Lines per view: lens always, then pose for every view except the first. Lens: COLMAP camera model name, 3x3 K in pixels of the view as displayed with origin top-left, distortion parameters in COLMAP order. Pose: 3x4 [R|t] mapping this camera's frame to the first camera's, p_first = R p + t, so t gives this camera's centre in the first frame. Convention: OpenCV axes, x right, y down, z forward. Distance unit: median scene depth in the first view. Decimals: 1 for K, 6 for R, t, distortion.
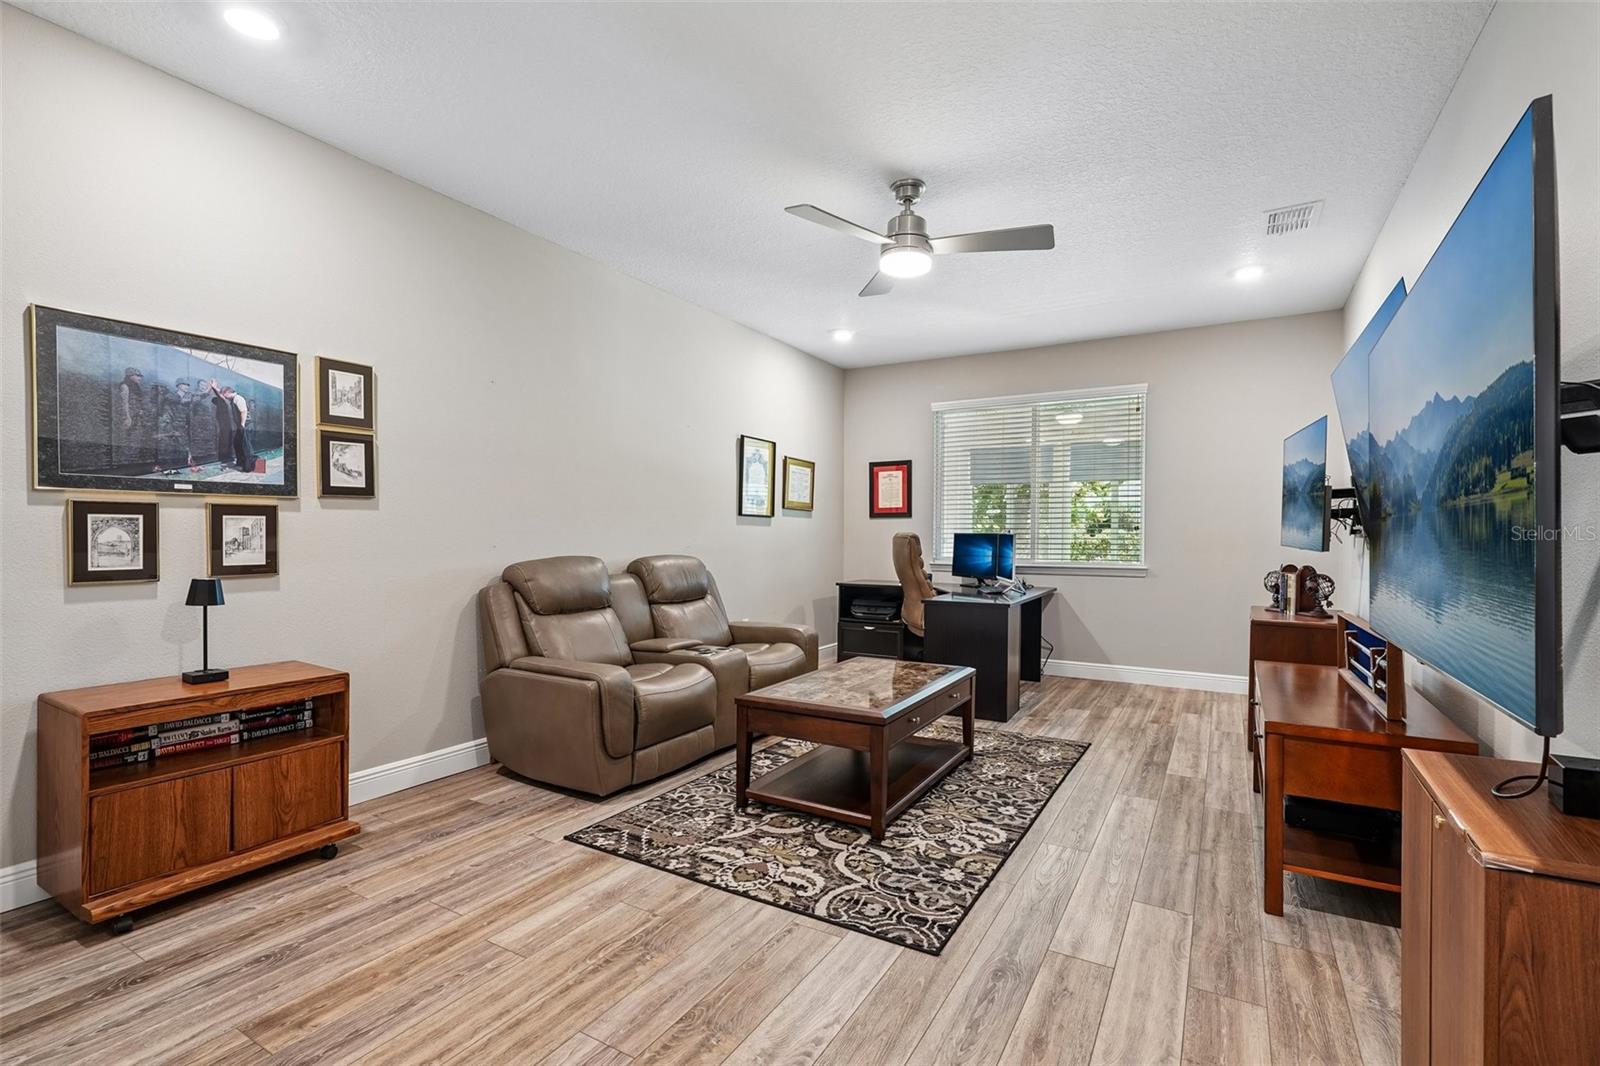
lens RADIAL K [[723.4, 0, 798.1], [0, 723.4, 537.1], [0, 0, 1]] dist [-0.008017, 0.003600]
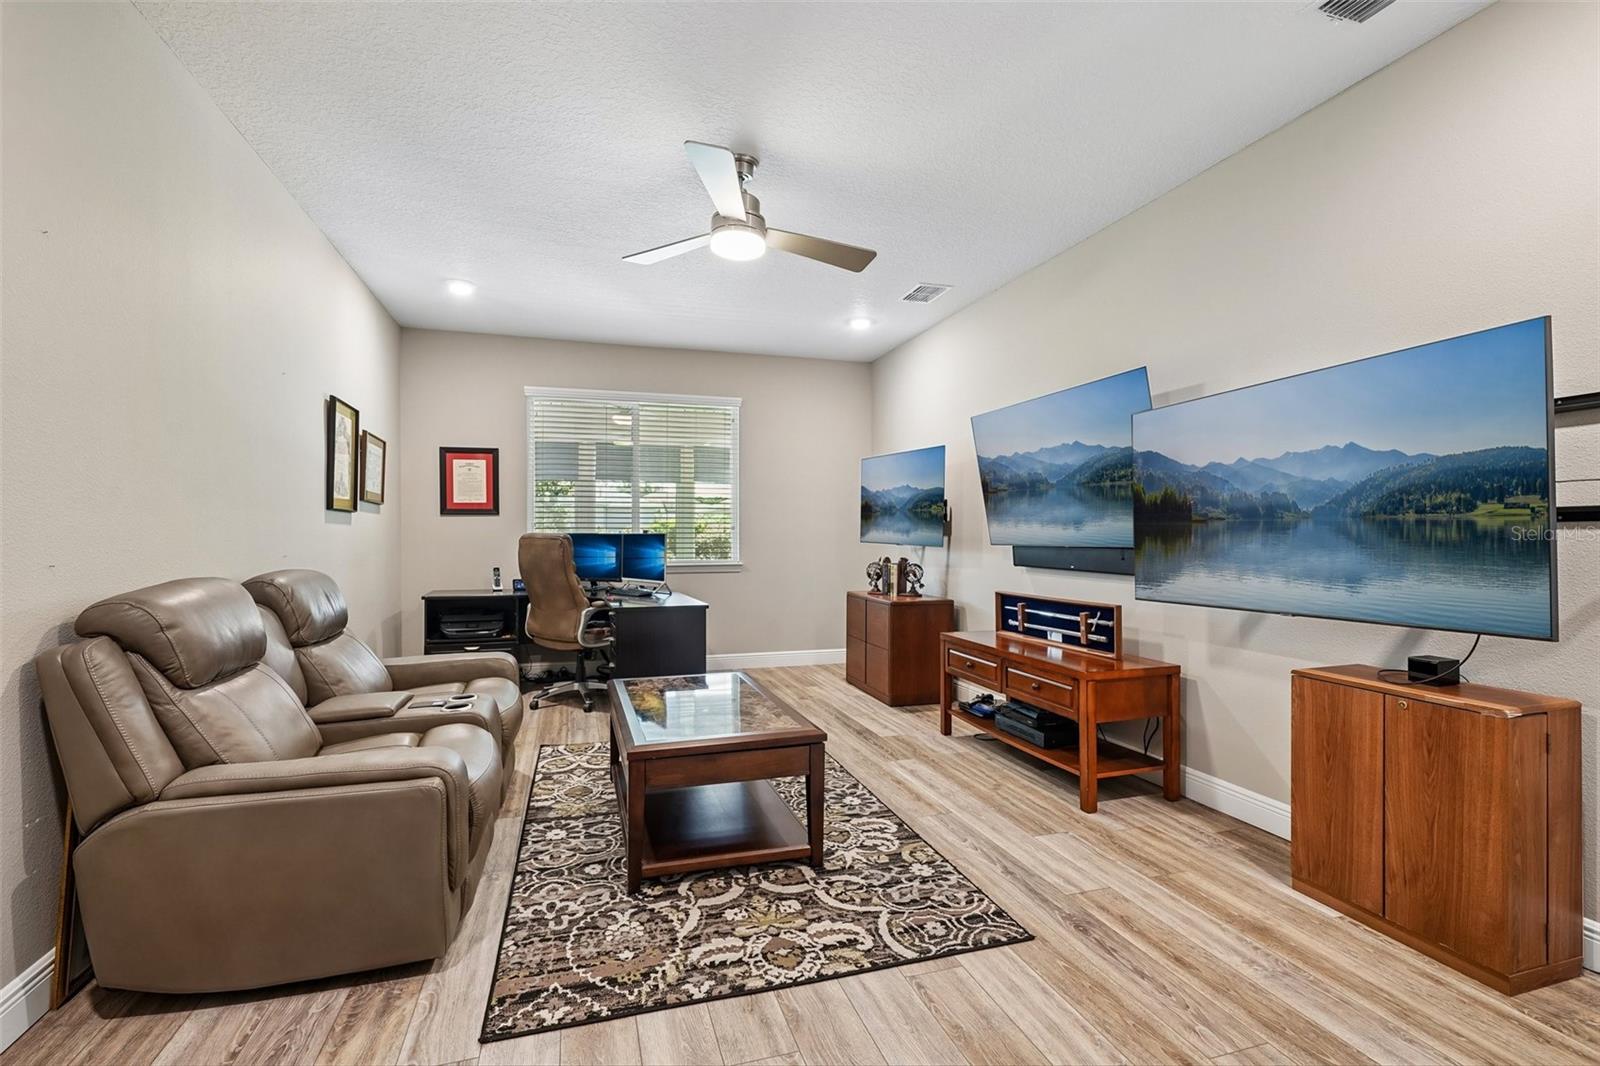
lens RADIAL K [[722.1, 0, 792.8], [0, 722.1, 530.3], [0, 0, 1]] dist [-0.003570, 0.001009]
pose [[0.676144, -0.001391, 0.736768, -0.583459], [0.005735, 0.999978, -0.003375, -0.009682], [-0.736747, 0.006508, 0.676137, 0.388661]]
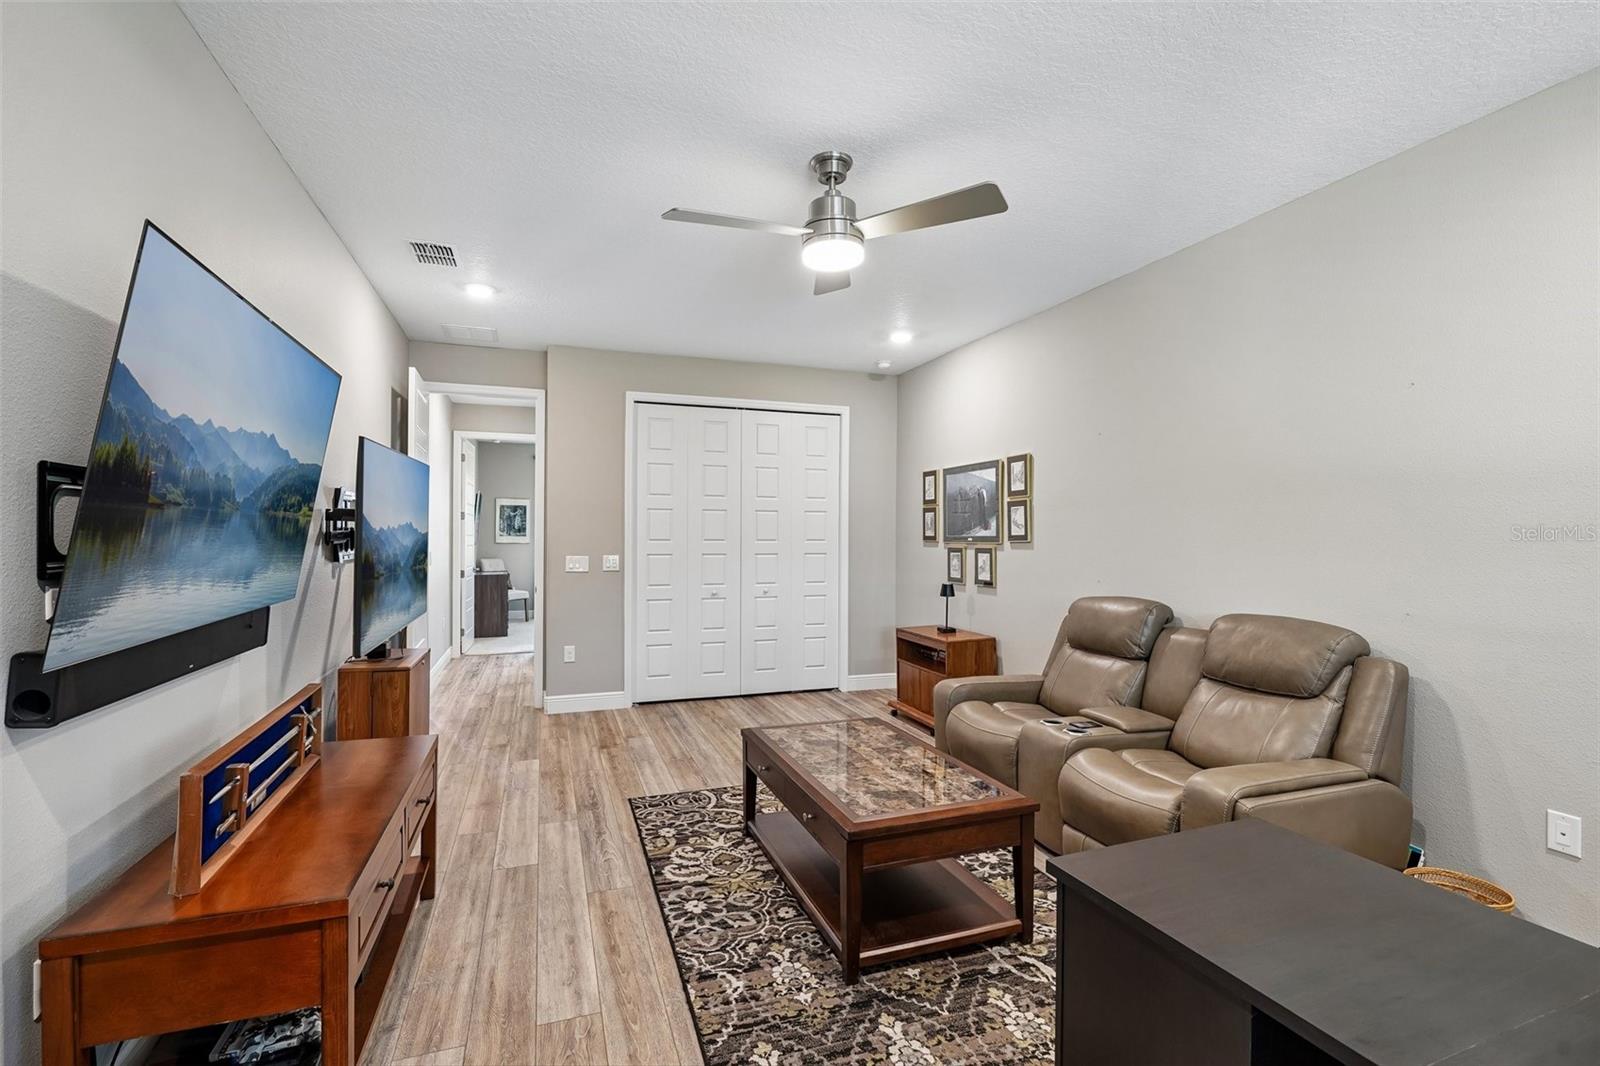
lens RADIAL K [[729.6, 0, 799.8], [0, 729.6, 527.6], [0, 0, 1]] dist [-0.002996, -0.000146]
pose [[-0.640699, -0.016168, -0.767622, 0.963193], [-0.011429, 0.999868, -0.011521, -0.067976], [0.767707, 0.001392, -0.640800, 1.799971]]
